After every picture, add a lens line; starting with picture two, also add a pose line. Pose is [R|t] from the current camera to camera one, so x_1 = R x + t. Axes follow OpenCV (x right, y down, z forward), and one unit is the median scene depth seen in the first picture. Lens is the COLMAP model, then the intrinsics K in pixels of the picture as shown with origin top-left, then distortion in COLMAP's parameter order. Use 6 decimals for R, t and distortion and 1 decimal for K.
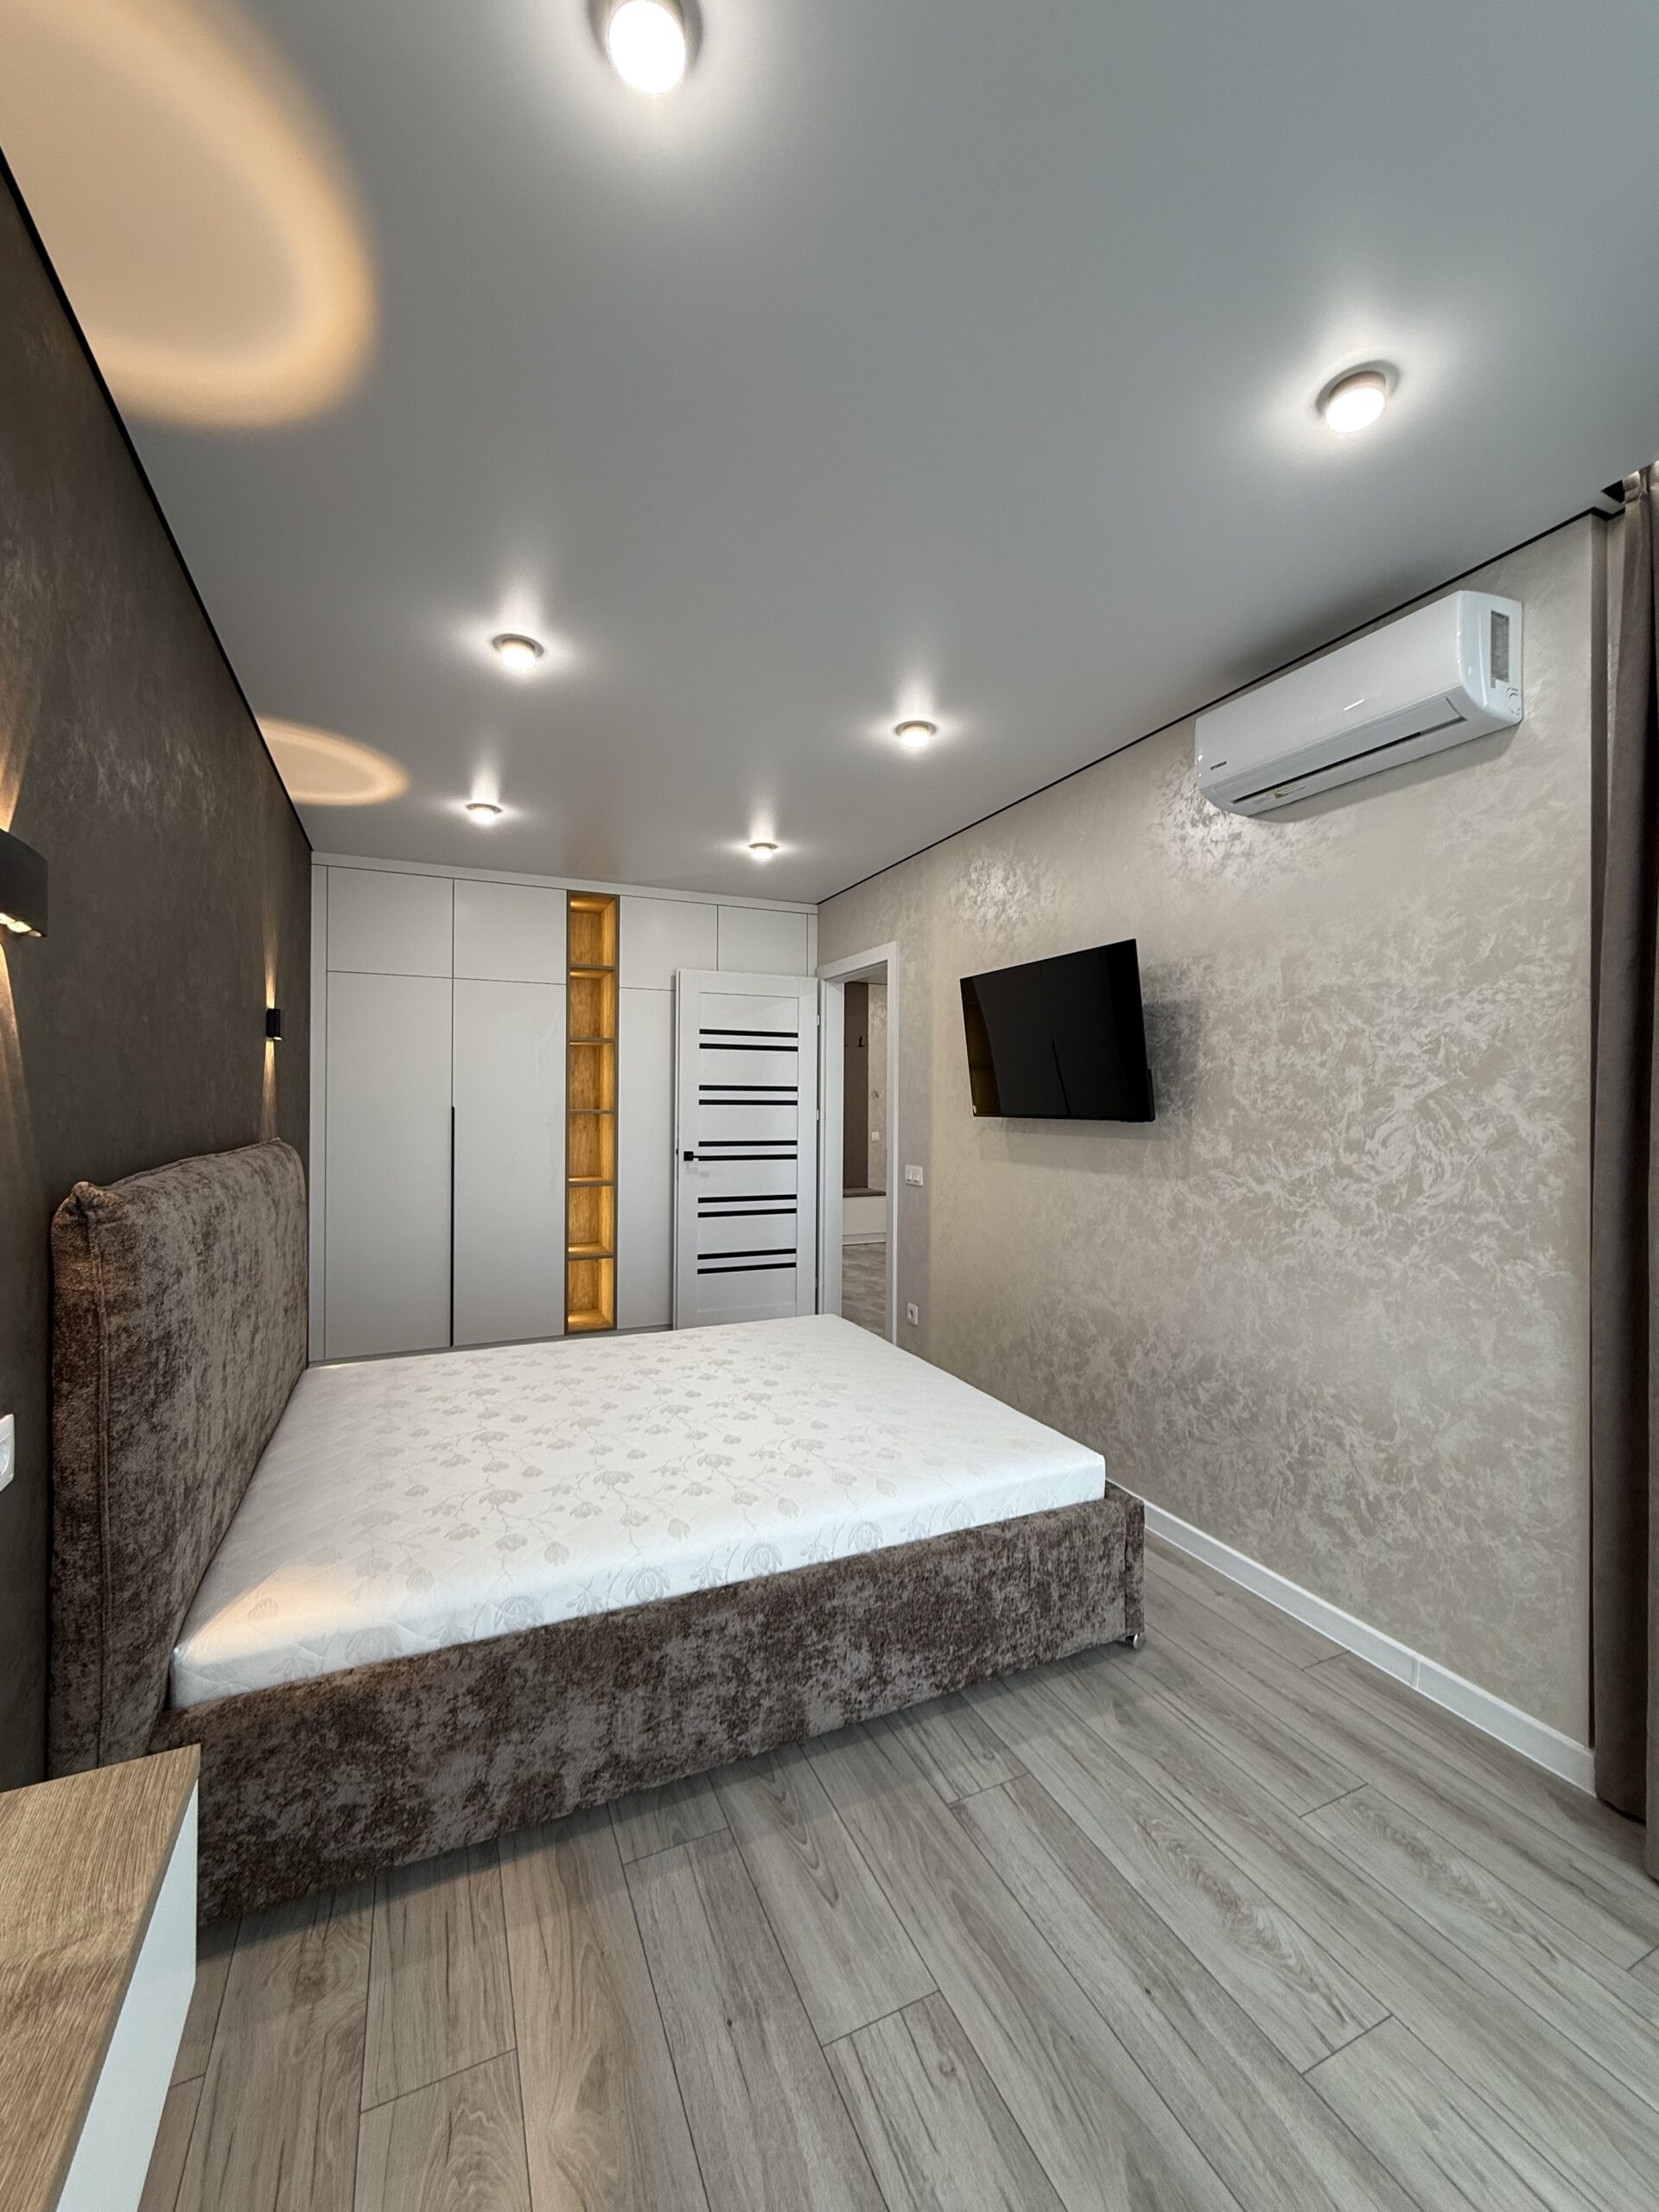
lens RADIAL K [[881.1, 0, 830.4], [0, 881.1, 1099.1], [0, 0, 1]] dist [0.000343, -0.000086]
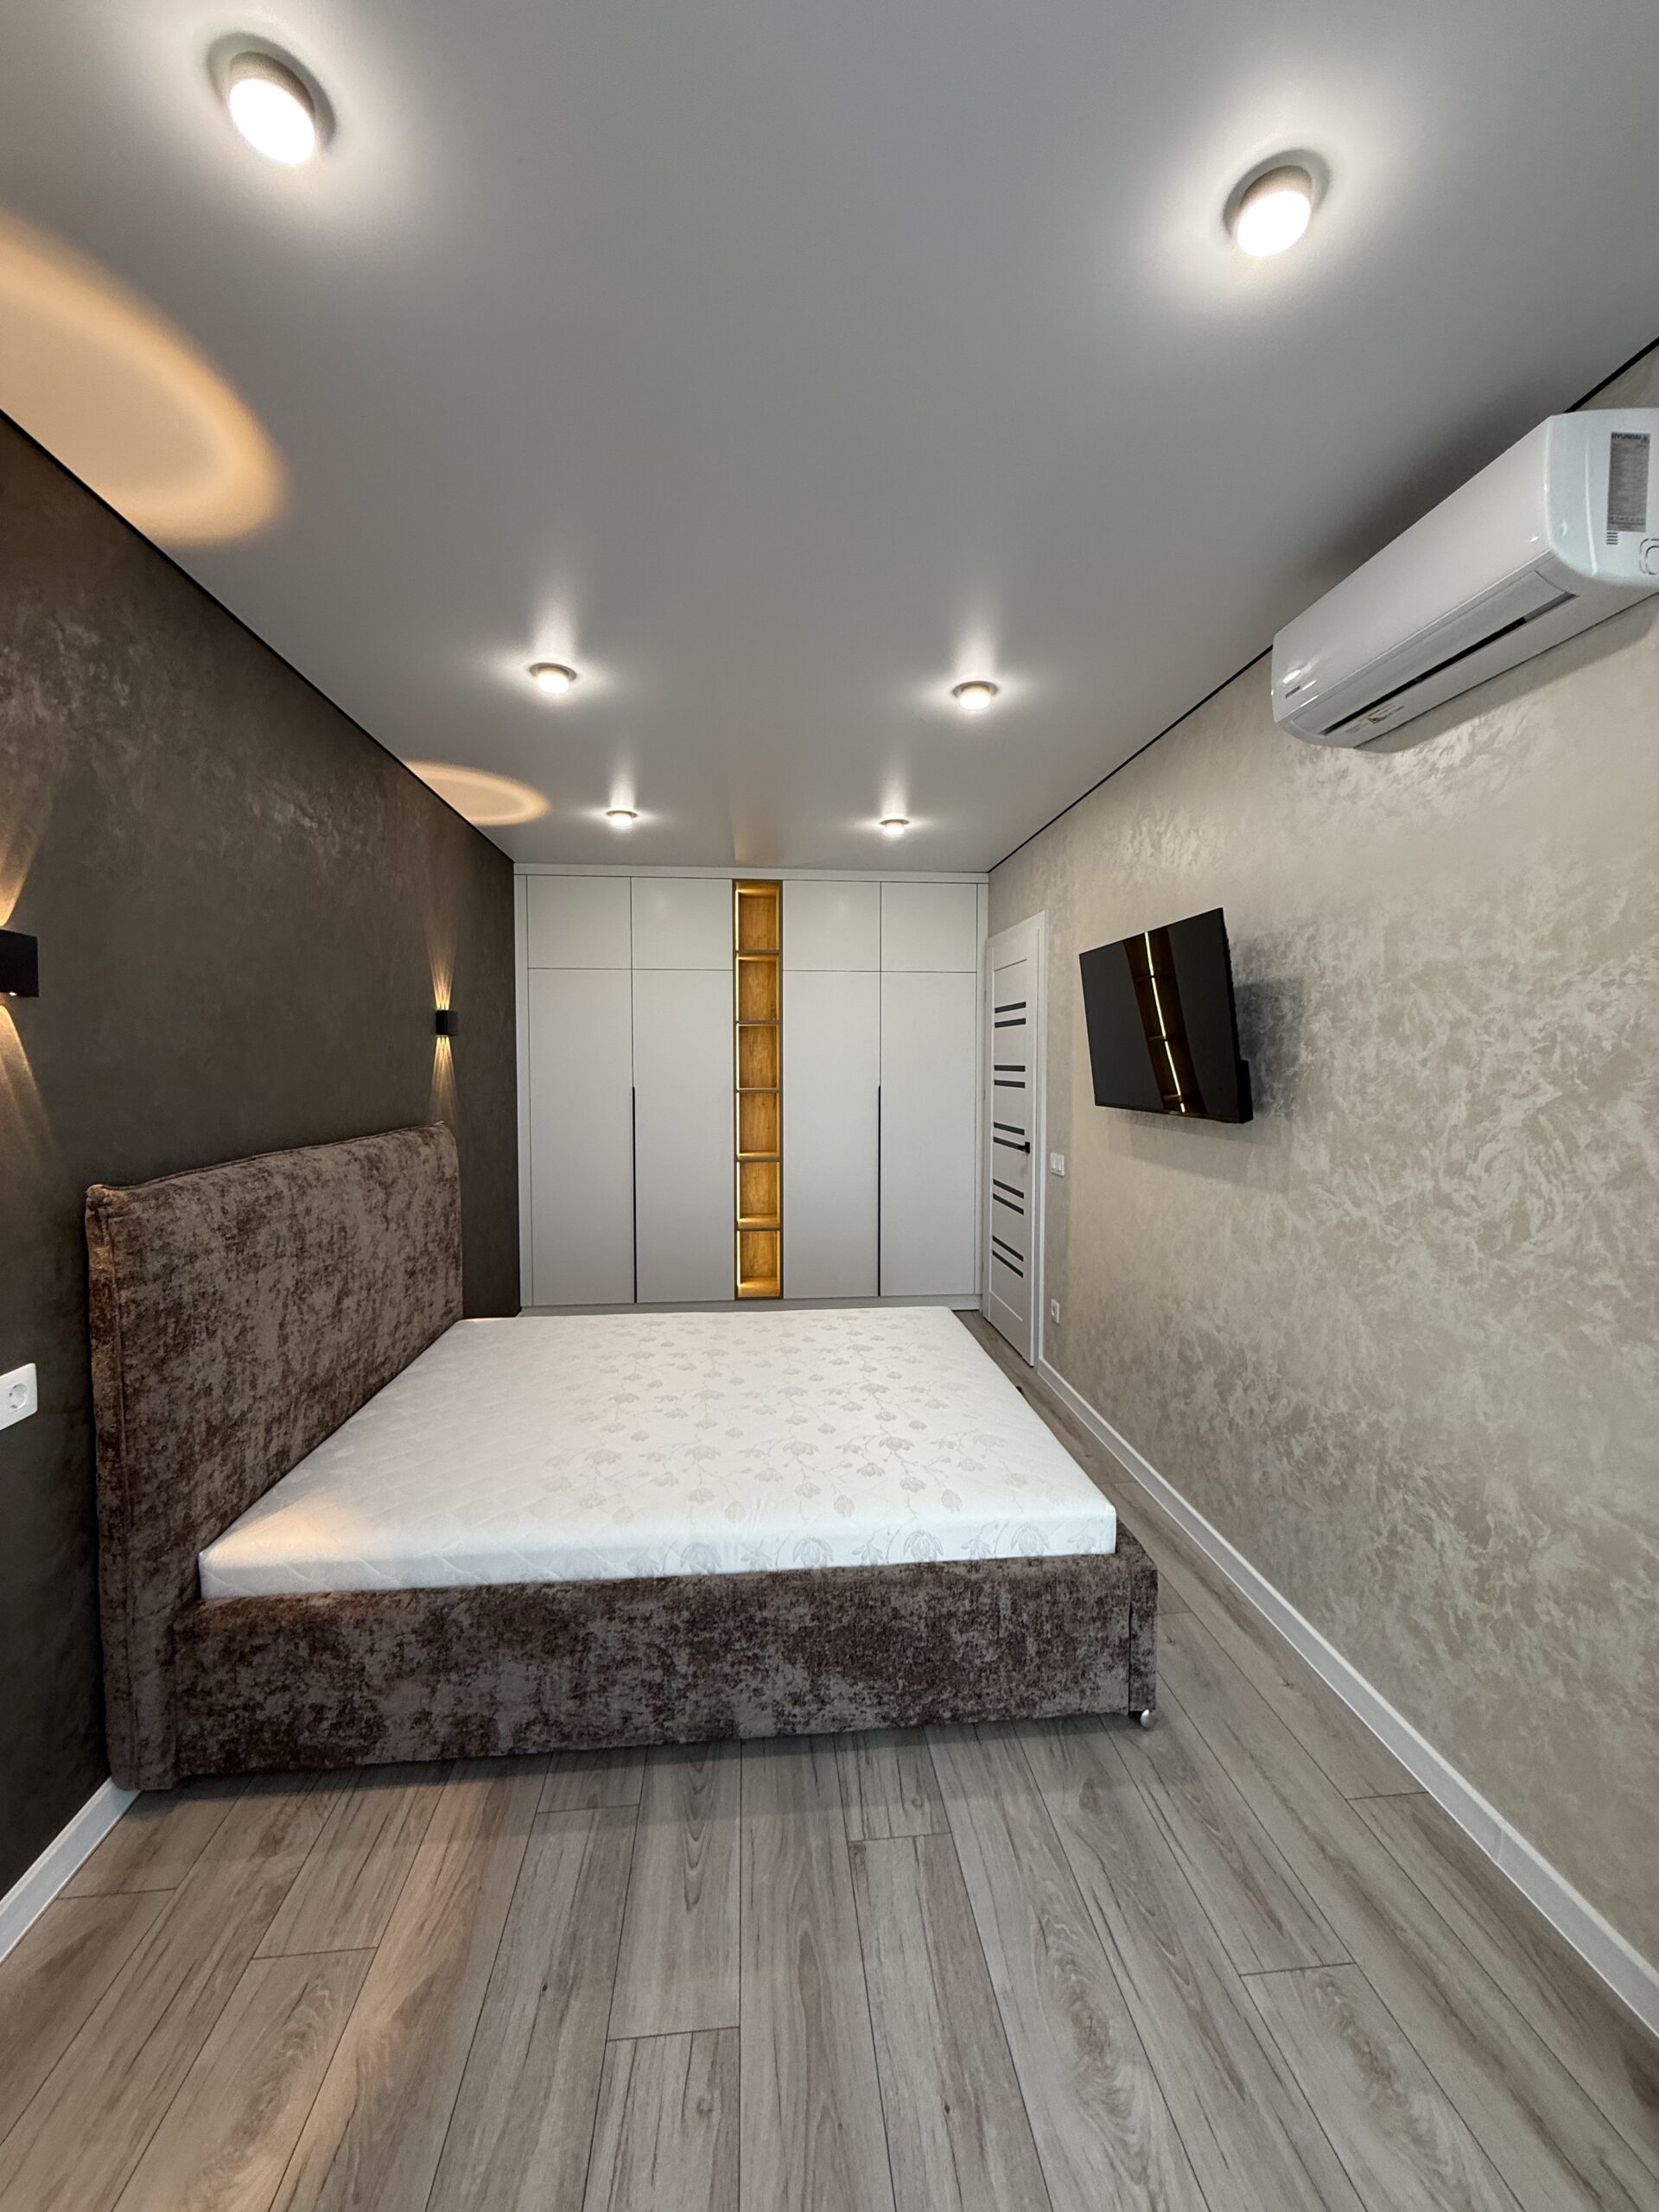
lens RADIAL K [[881.1, 0, 829.8], [0, 881.1, 1099.5], [0, 0, 1]] dist [0.000343, -0.000086]
pose [[0.945227, 0.008738, -0.326298, 0.355015], [0.005851, 0.999027, 0.043705, -0.049405], [0.326362, -0.043220, 0.944256, 0.094185]]
